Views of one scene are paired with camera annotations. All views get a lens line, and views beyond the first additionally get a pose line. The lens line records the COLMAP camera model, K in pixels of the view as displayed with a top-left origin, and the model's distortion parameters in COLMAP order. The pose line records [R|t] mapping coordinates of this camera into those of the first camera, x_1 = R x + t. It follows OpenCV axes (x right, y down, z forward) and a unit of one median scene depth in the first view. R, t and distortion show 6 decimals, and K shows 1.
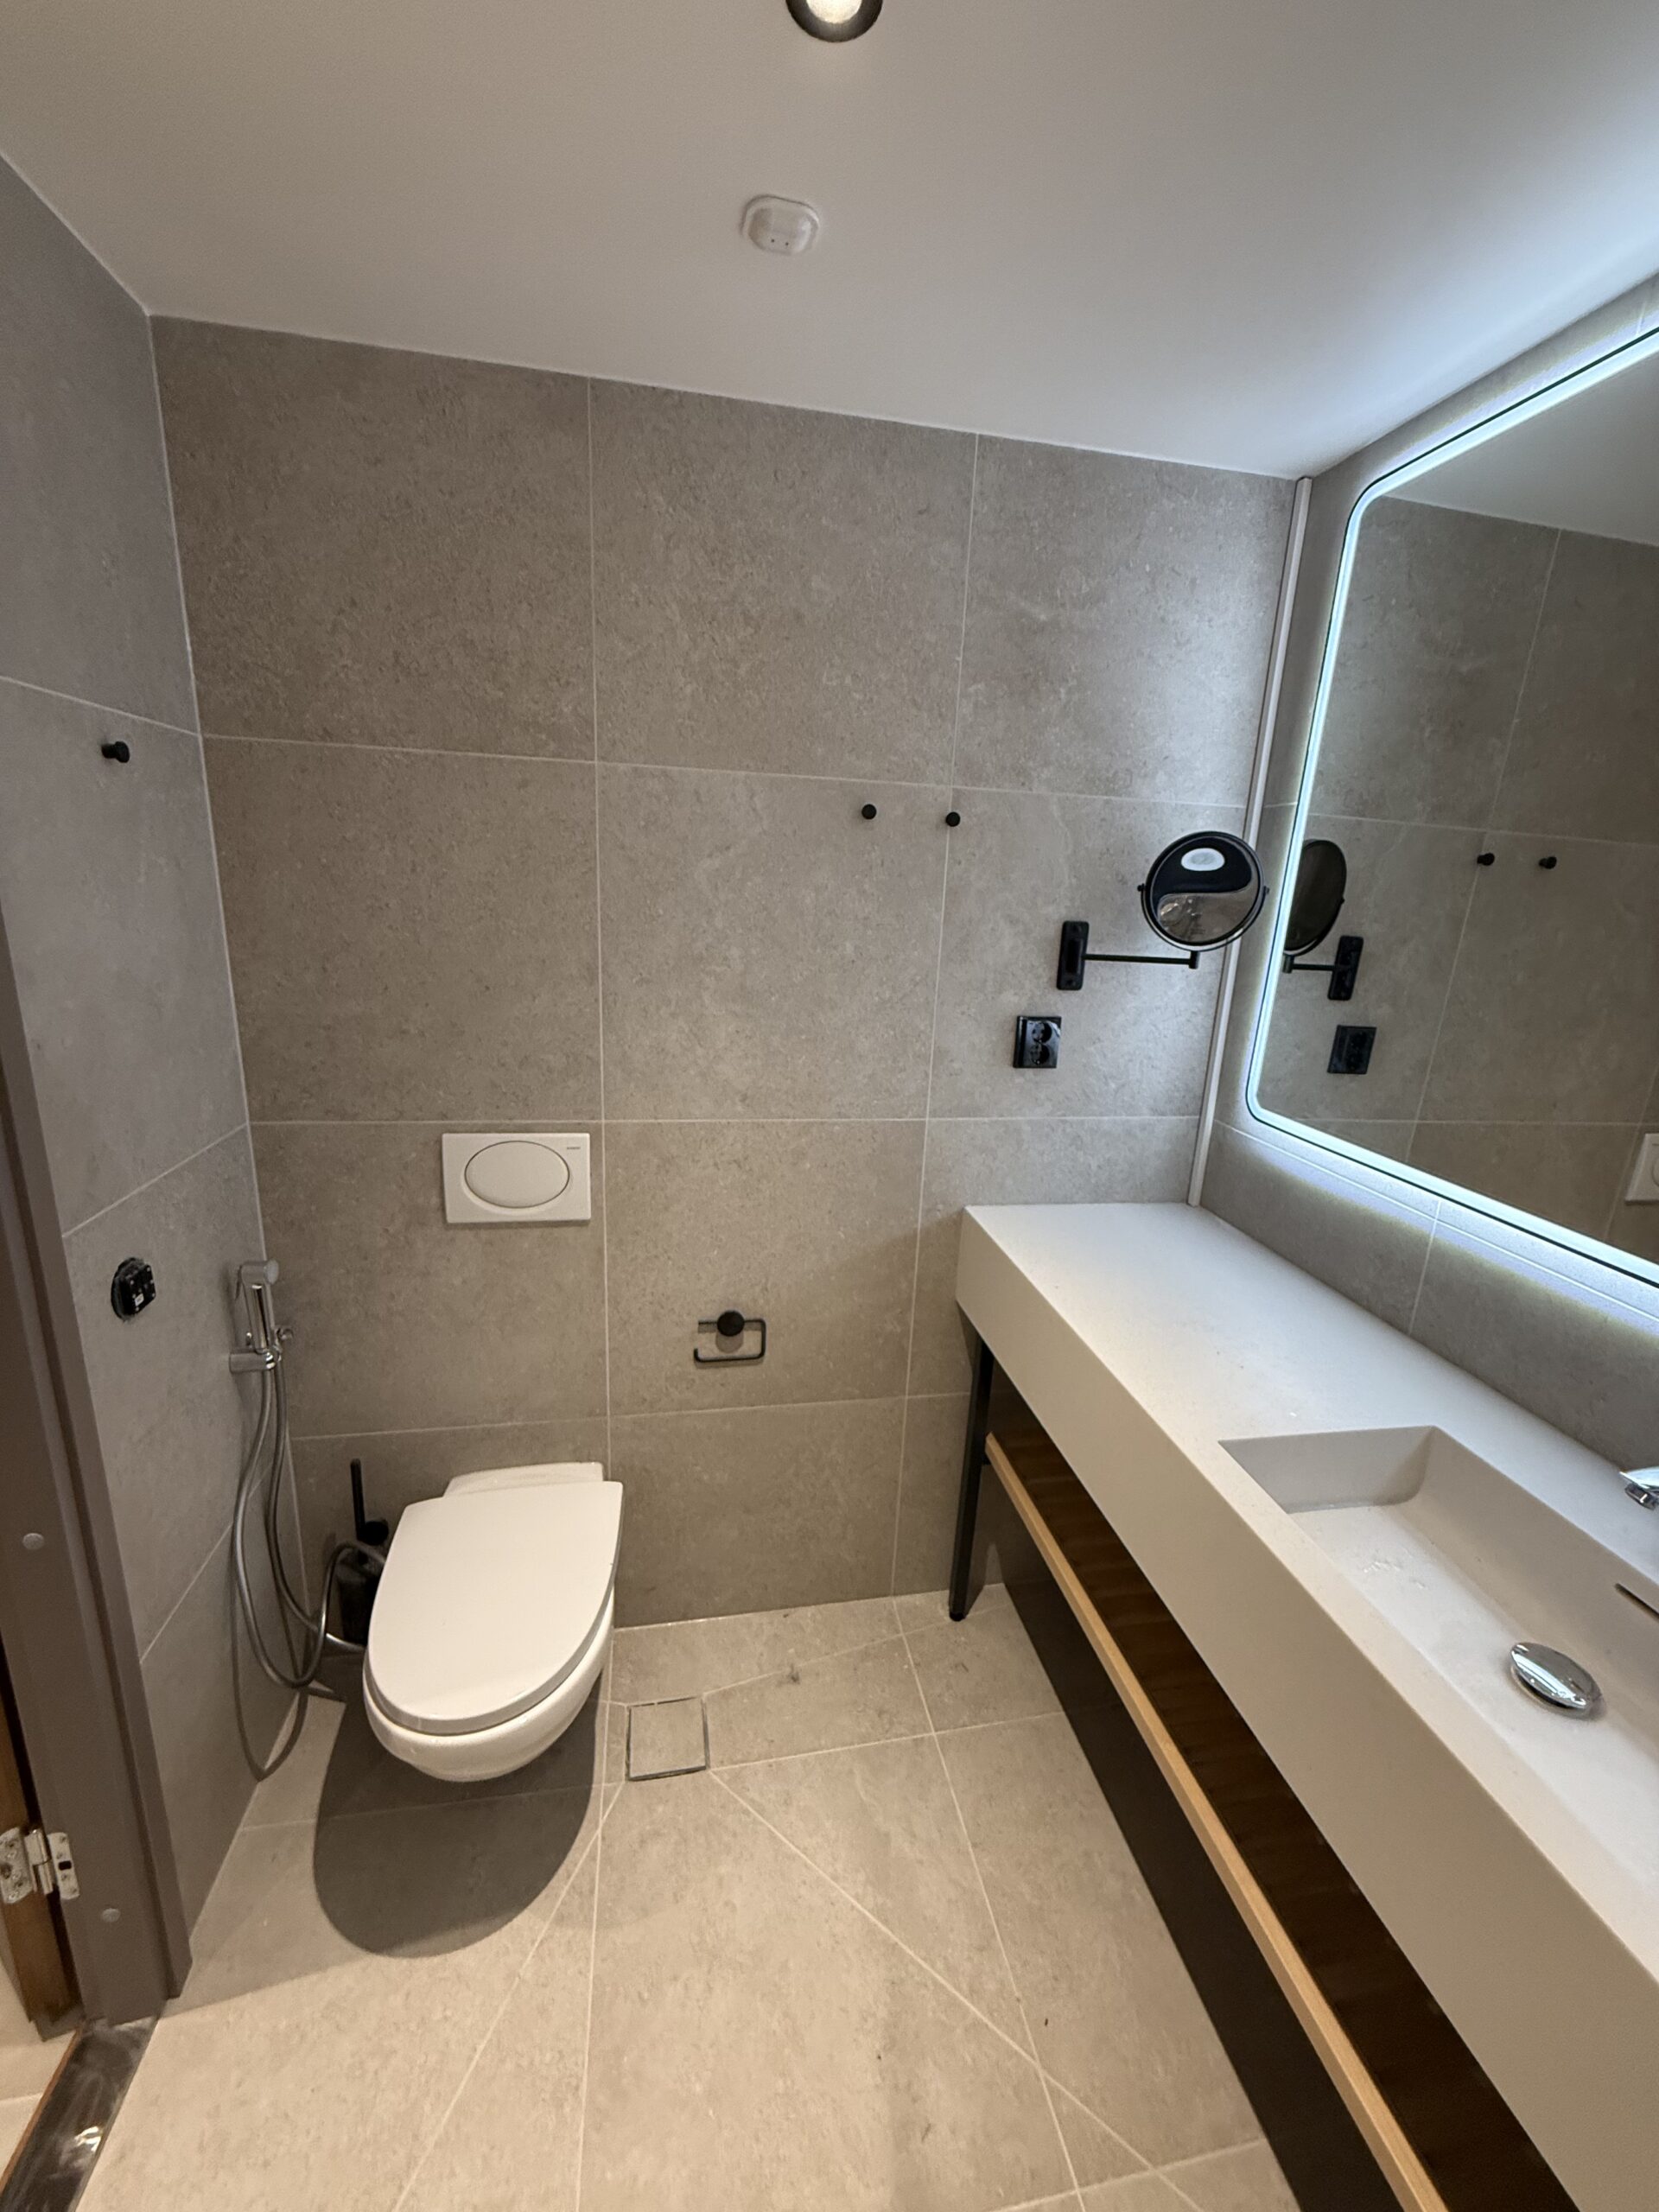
lens RADIAL K [[892.5, 0, 828.6], [0, 892.5, 1108.0], [0, 0, 1]] dist [0.015600, 0.000285]
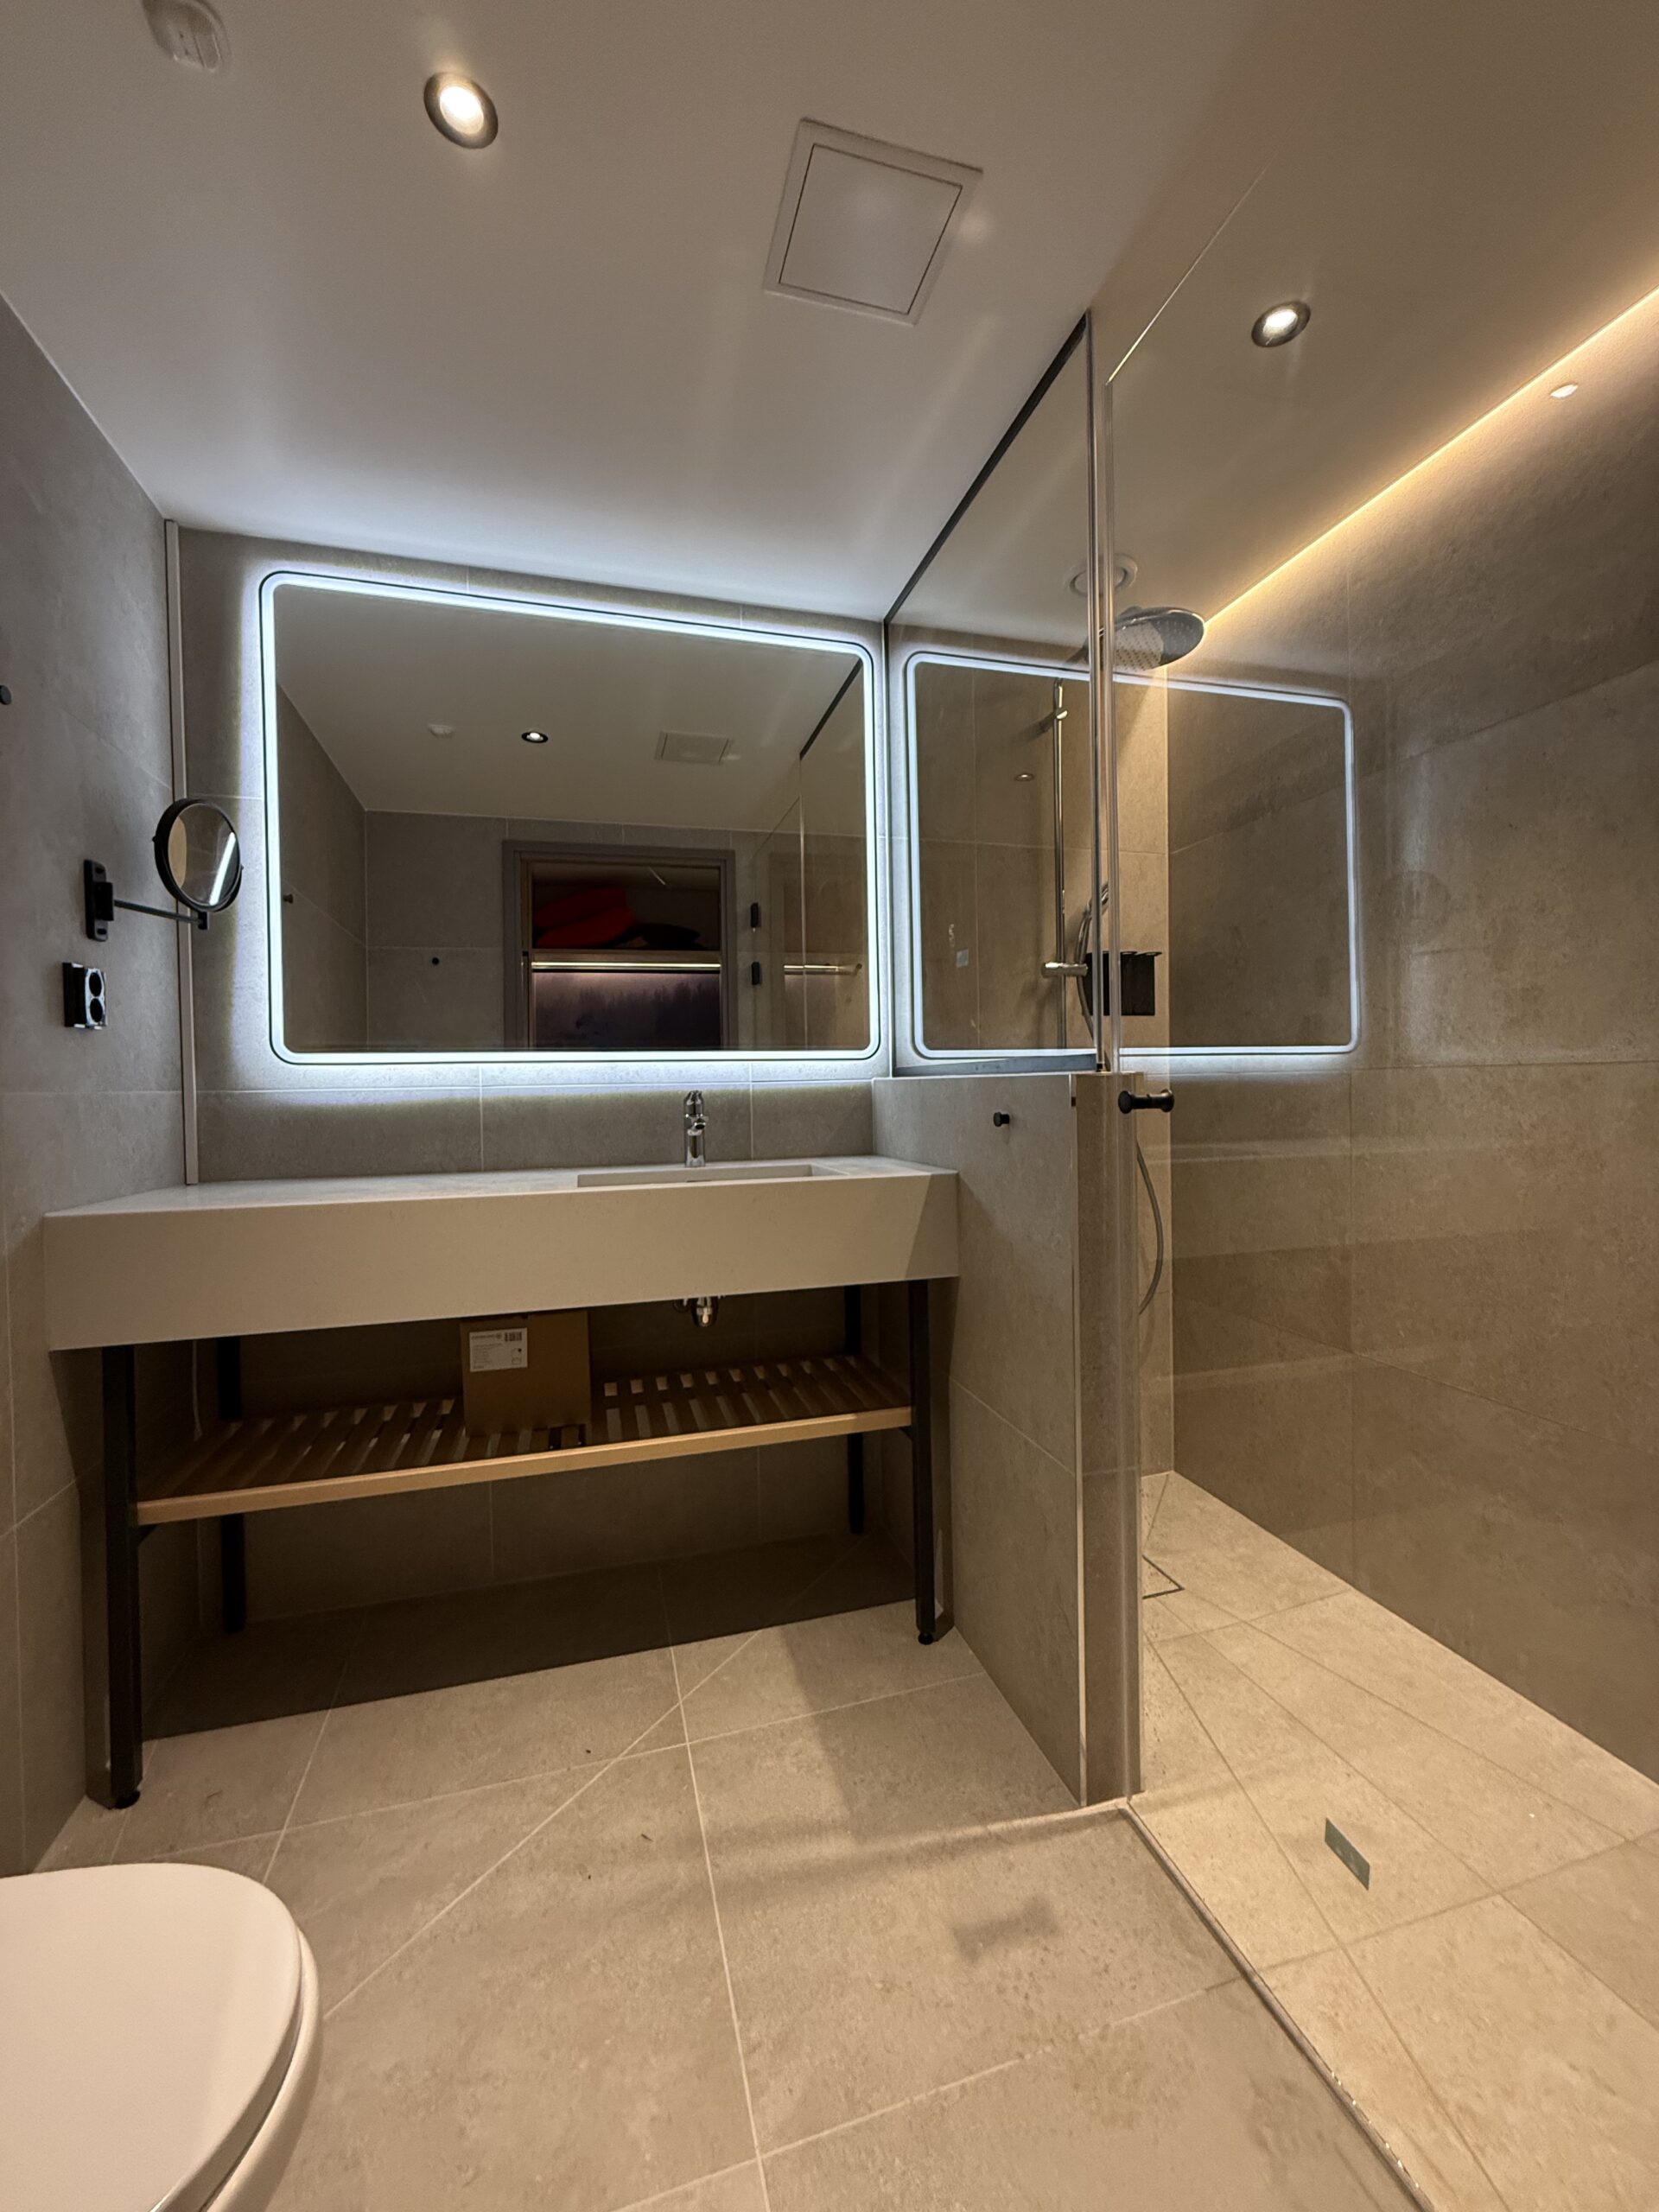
lens RADIAL K [[892.5, 0, 827.0], [0, 892.5, 1101.3], [0, 0, 1]] dist [0.015600, 0.000285]
pose [[-0.087459, -0.058678, 0.994438, -0.809209], [0.261616, 0.961870, 0.079765, 0.162821], [-0.961201, 0.267137, -0.068773, 0.498288]]
